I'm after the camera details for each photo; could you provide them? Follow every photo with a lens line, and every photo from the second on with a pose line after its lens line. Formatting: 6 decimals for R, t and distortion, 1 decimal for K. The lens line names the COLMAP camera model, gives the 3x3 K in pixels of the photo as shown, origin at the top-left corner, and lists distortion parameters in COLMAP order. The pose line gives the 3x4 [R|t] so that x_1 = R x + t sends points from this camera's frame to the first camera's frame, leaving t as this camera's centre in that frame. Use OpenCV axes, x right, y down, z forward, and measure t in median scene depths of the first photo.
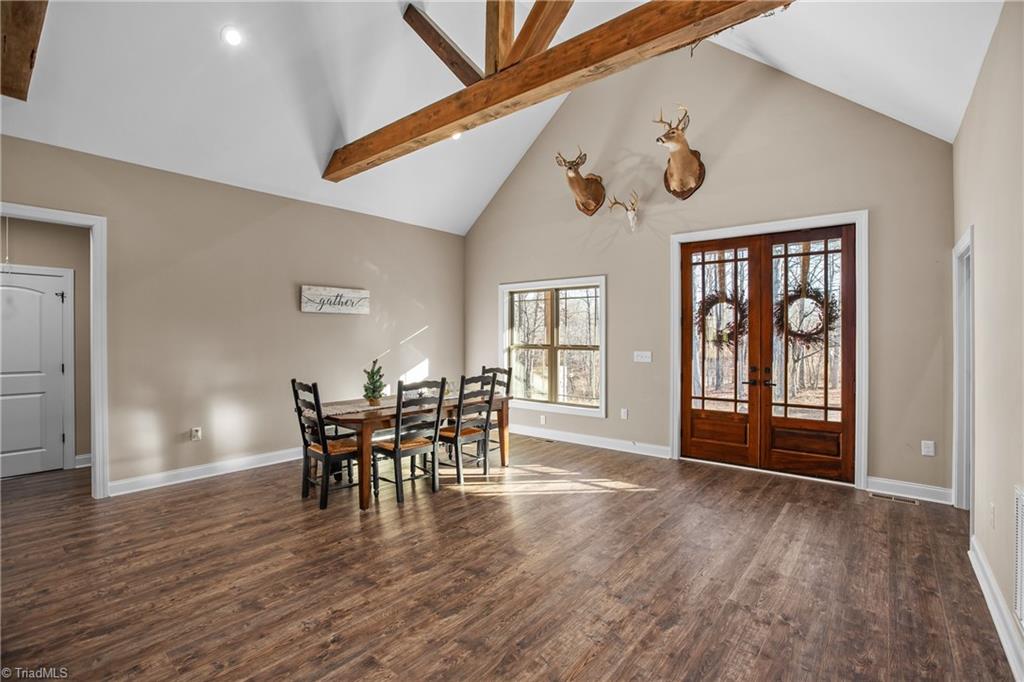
lens RADIAL K [[466.6, 0, 509.5], [0, 466.6, 340.7], [0, 0, 1]] dist [-0.062187, 0.025531]
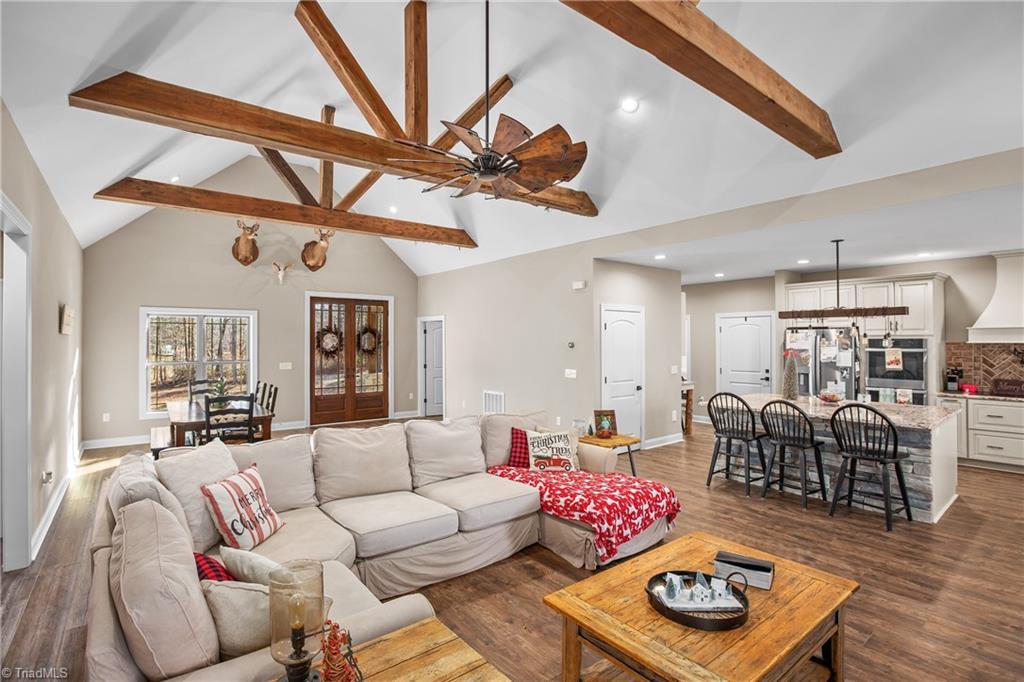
lens RADIAL K [[481.7, 0, 476.9], [0, 481.7, 336.2], [0, 0, 1]] dist [-0.033106, 0.001385]
pose [[0.243303, 0.010901, 0.969889, -1.315890], [0.013105, 0.999809, -0.014525, -0.039870], [-0.969862, 0.016244, 0.243114, -0.002194]]
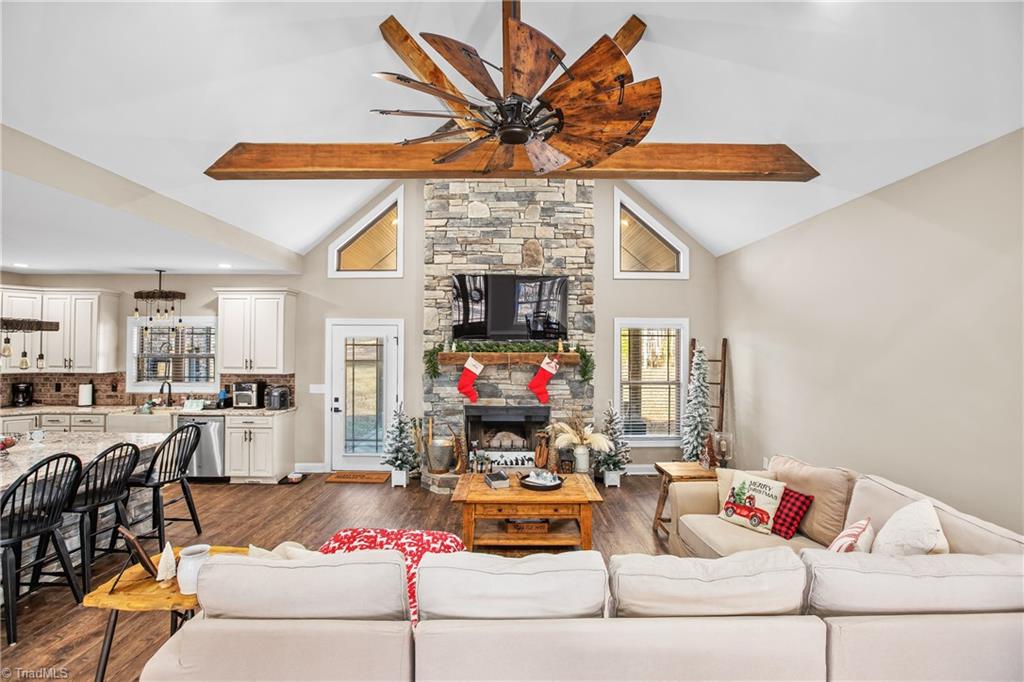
lens RADIAL K [[466.6, 0, 509.5], [0, 466.6, 340.7], [0, 0, 1]] dist [-0.062187, 0.025531]
pose [[-0.768036, -0.011399, -0.640306, -0.191736], [-0.011059, 0.999929, -0.004535, -0.077771], [0.640311, 0.003598, -0.768107, 0.580146]]
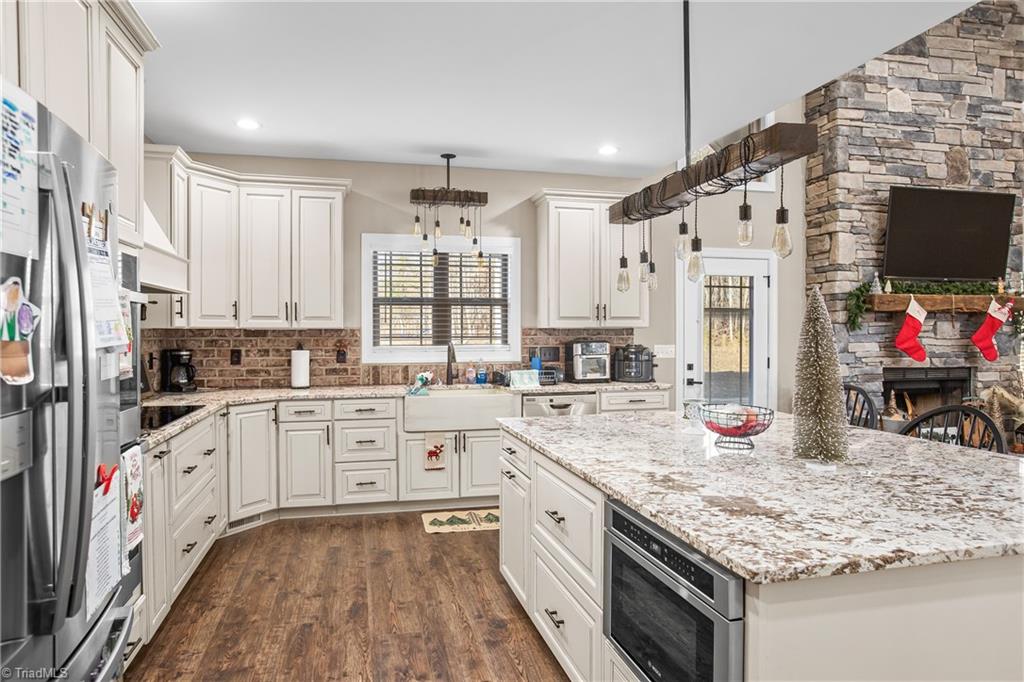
lens RADIAL K [[611.9, 0, 487.6], [0, 611.9, 332.9], [0, 0, 1]] dist [-0.036348, 0.033016]
pose [[-0.606308, 0.005821, -0.795208, 0.555938], [-0.007114, 0.999893, 0.012744, 0.017227], [0.795198, 0.013384, -0.606202, -0.396305]]
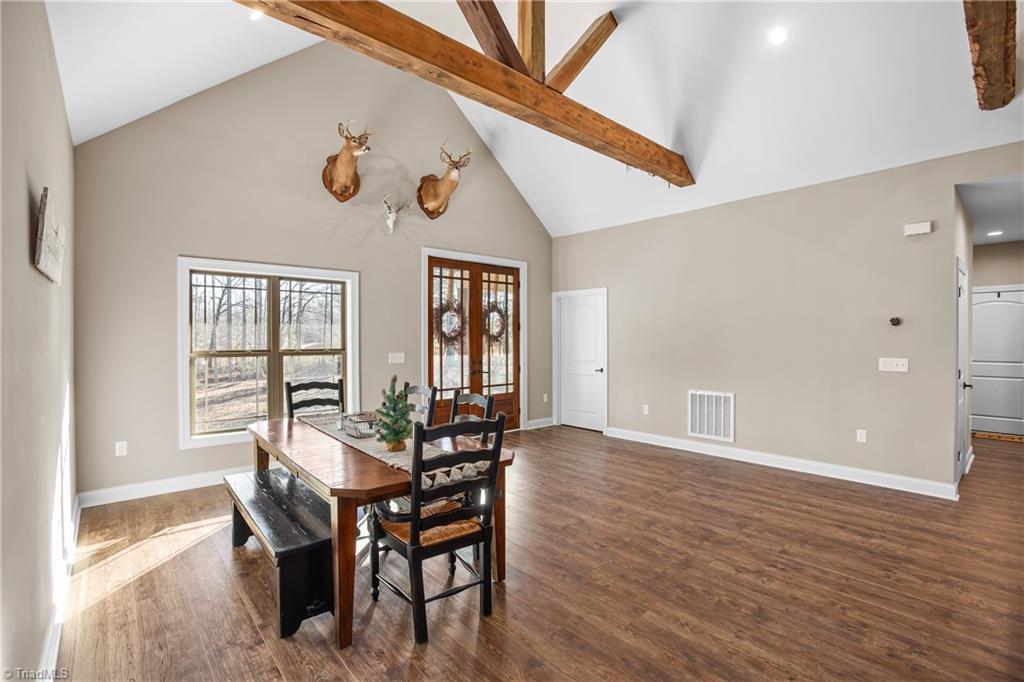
lens RADIAL K [[469.0, 0, 510.7], [0, 469.0, 342.8], [0, 0, 1]] dist [-0.046223, 0.015538]
pose [[0.150419, -0.012568, 0.988542, -0.836399], [0.014118, 0.999845, 0.010564, -0.008226], [-0.988521, 0.012368, 0.150573, 0.712507]]
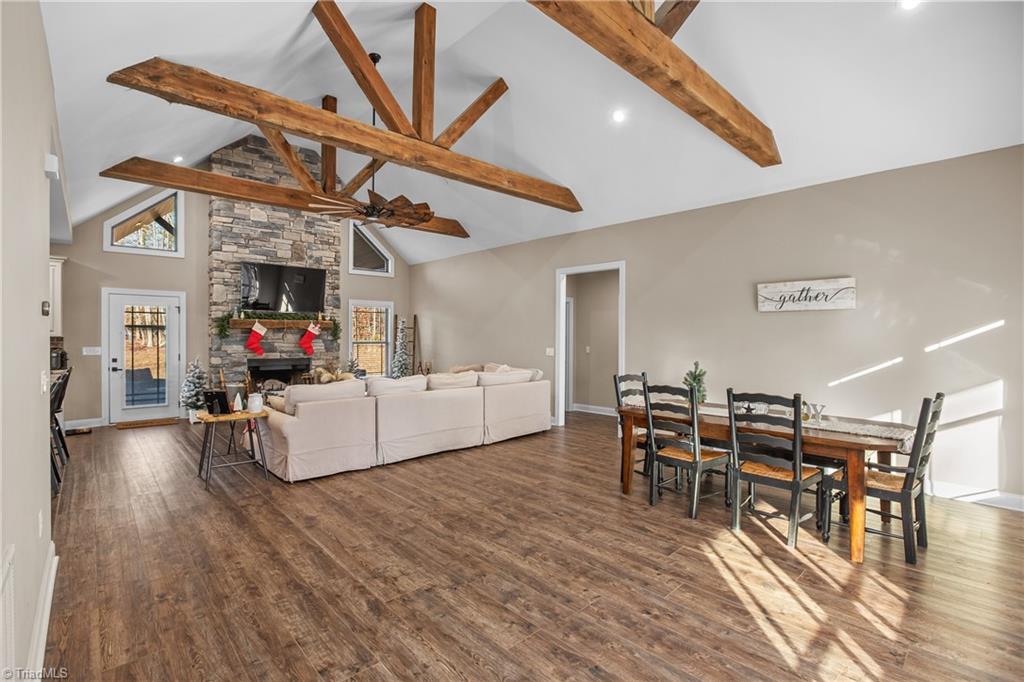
lens RADIAL K [[466.6, 0, 509.5], [0, 466.6, 340.7], [0, 0, 1]] dist [-0.062187, 0.025531]
pose [[-0.128839, 0.010307, -0.991612, 0.661646], [-0.015414, 0.999804, 0.012395, -0.006705], [0.991546, 0.016882, -0.128655, 0.703381]]
